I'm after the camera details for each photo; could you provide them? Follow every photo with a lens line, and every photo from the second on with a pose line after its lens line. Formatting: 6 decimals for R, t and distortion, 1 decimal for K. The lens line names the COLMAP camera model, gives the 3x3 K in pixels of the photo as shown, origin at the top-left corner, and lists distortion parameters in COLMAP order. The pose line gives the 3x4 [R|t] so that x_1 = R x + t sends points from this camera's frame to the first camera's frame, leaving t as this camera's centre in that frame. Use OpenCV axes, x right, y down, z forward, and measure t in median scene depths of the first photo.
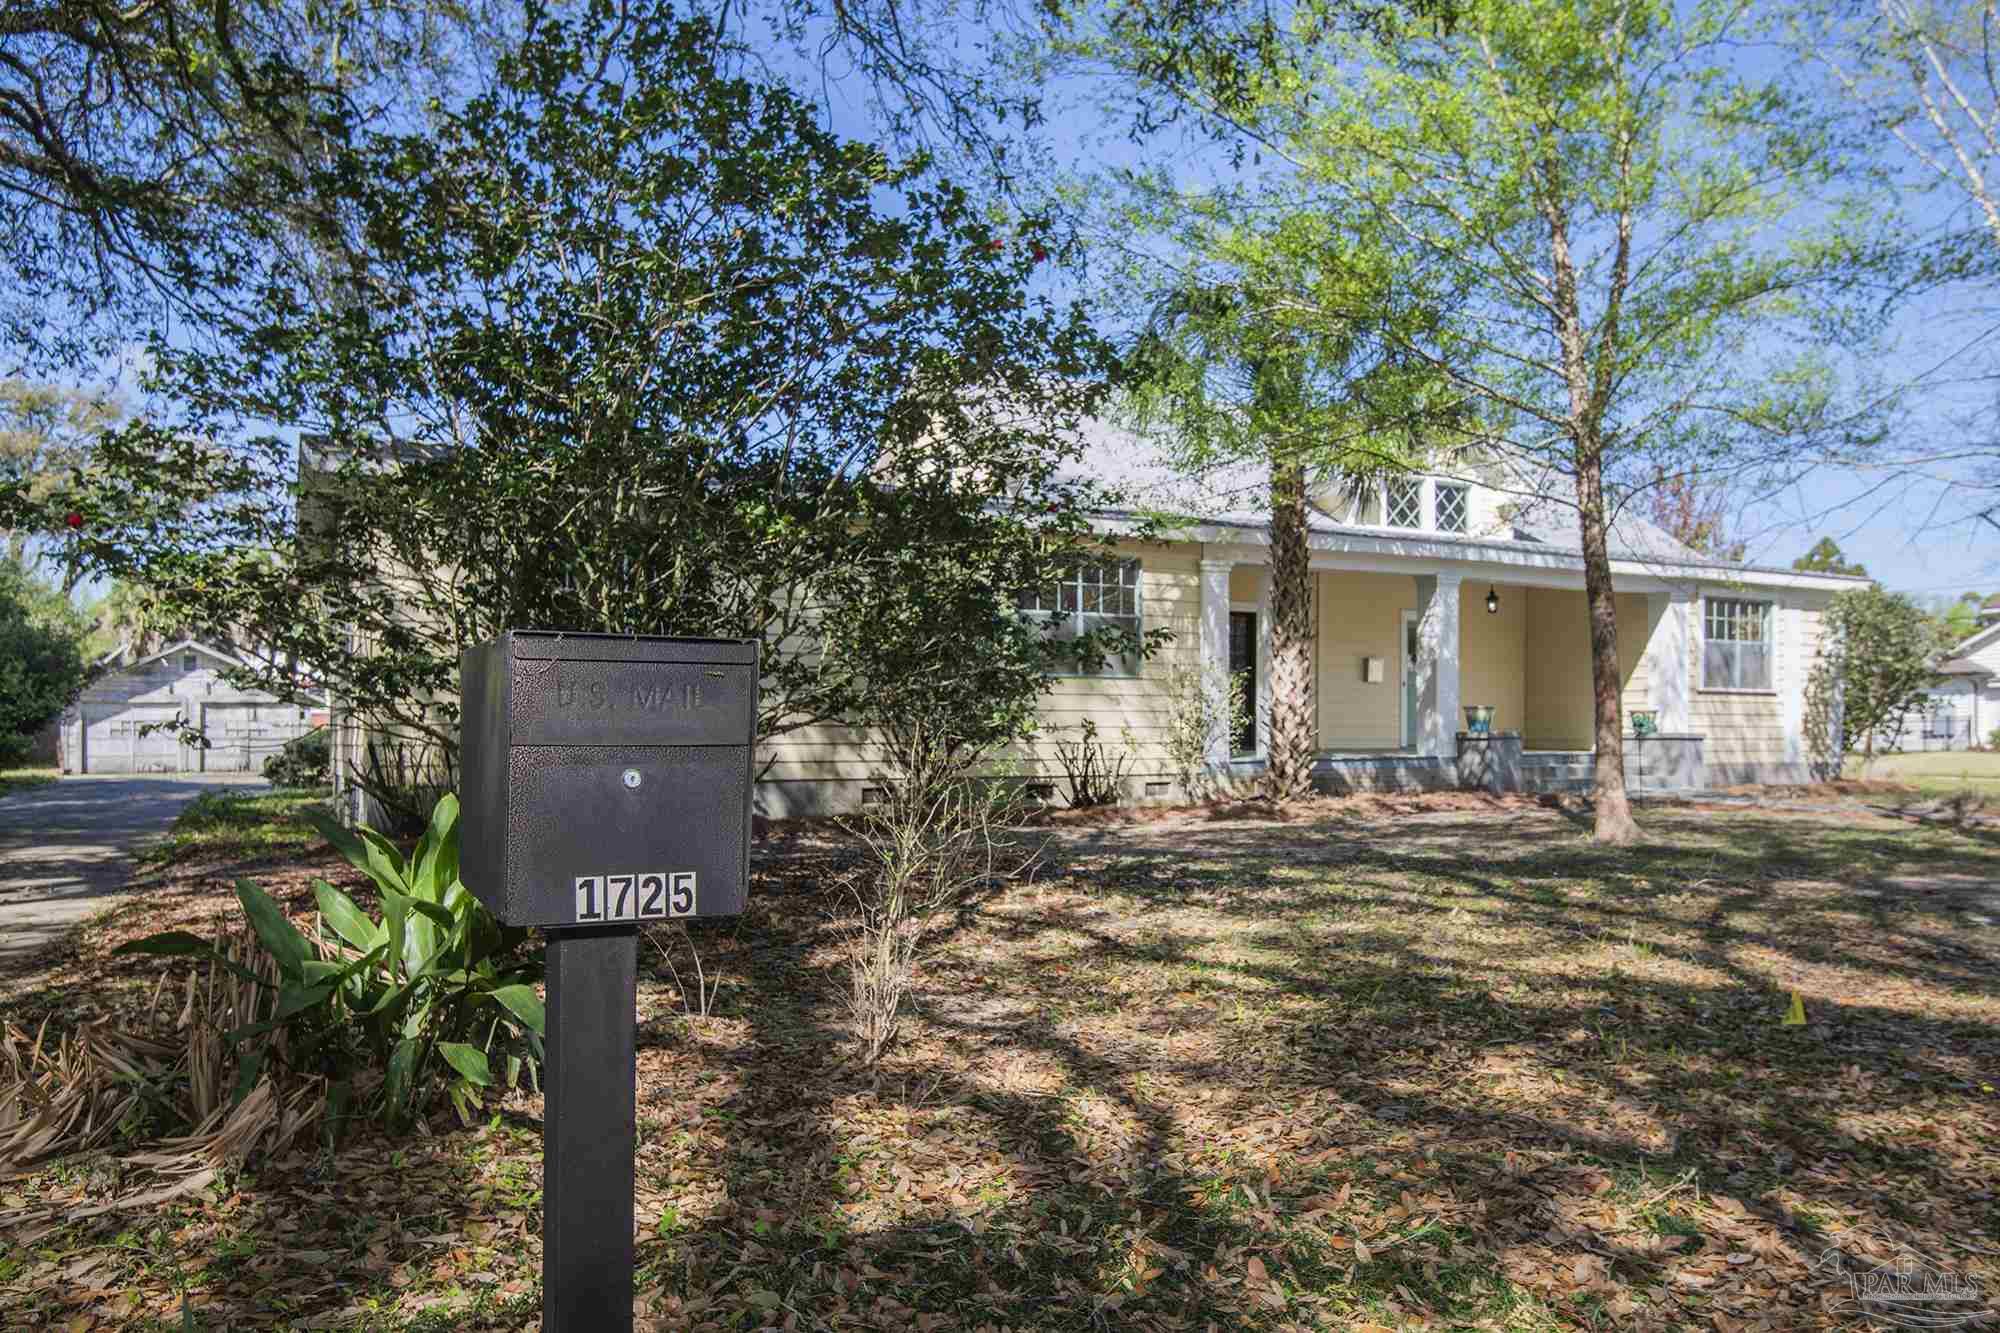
lens RADIAL K [[1330.7, 0, 1000.0], [0, 1330.7, 666.5], [0, 0, 1]] dist [0.002913, 0.001176]
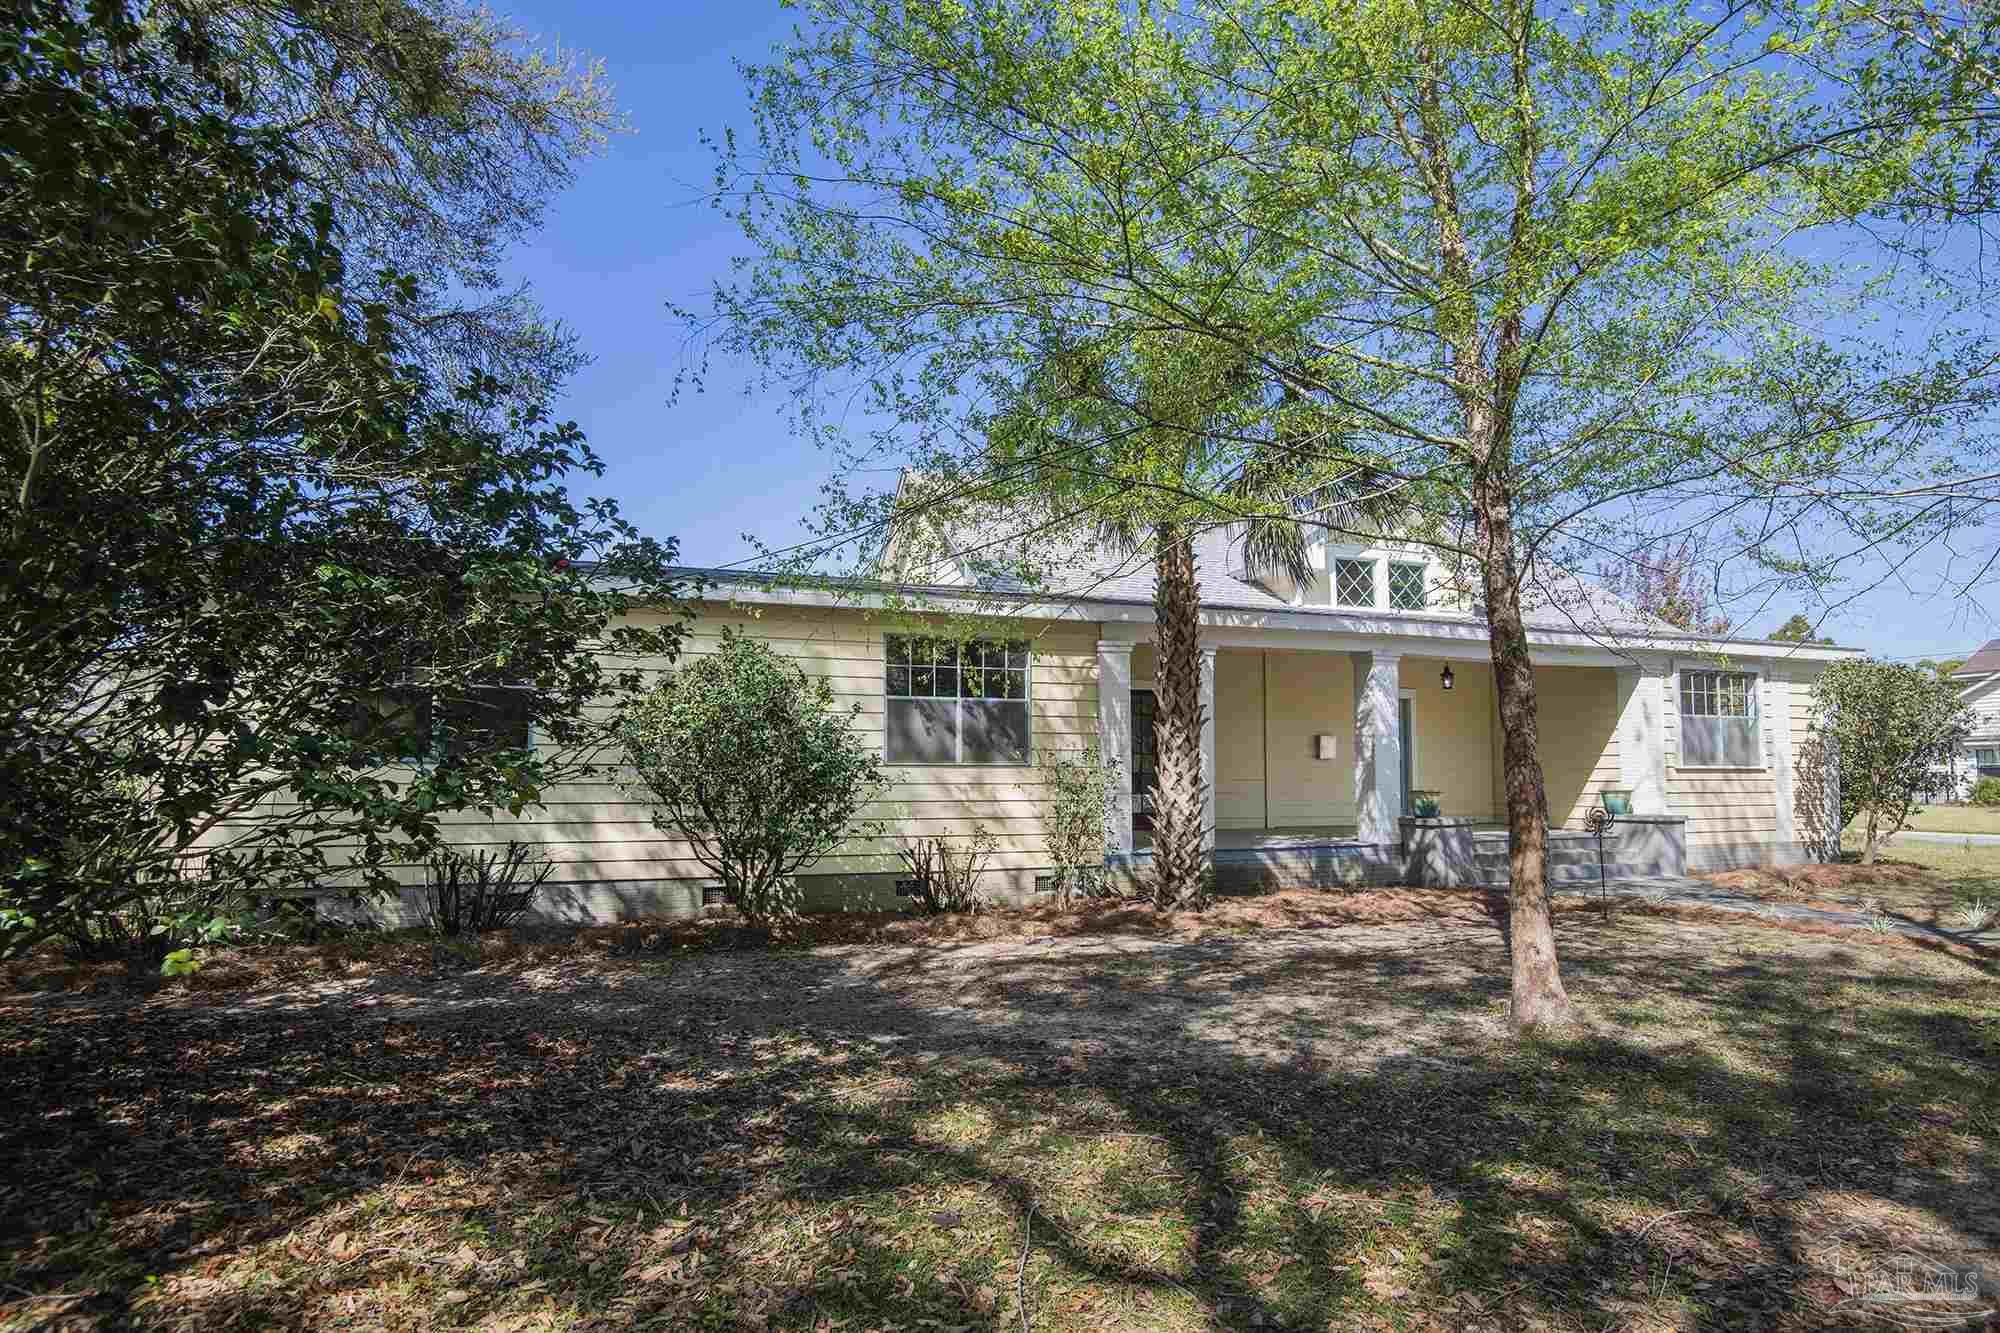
lens RADIAL K [[960.9, 0, 999.0], [0, 960.9, 693.4], [0, 0, 1]] dist [0.047211, -0.032029]
pose [[0.991738, -0.008765, -0.127978, 0.127383], [0.004758, 0.999490, -0.031581, -0.015372], [0.128189, 0.030711, 0.991274, 0.231774]]
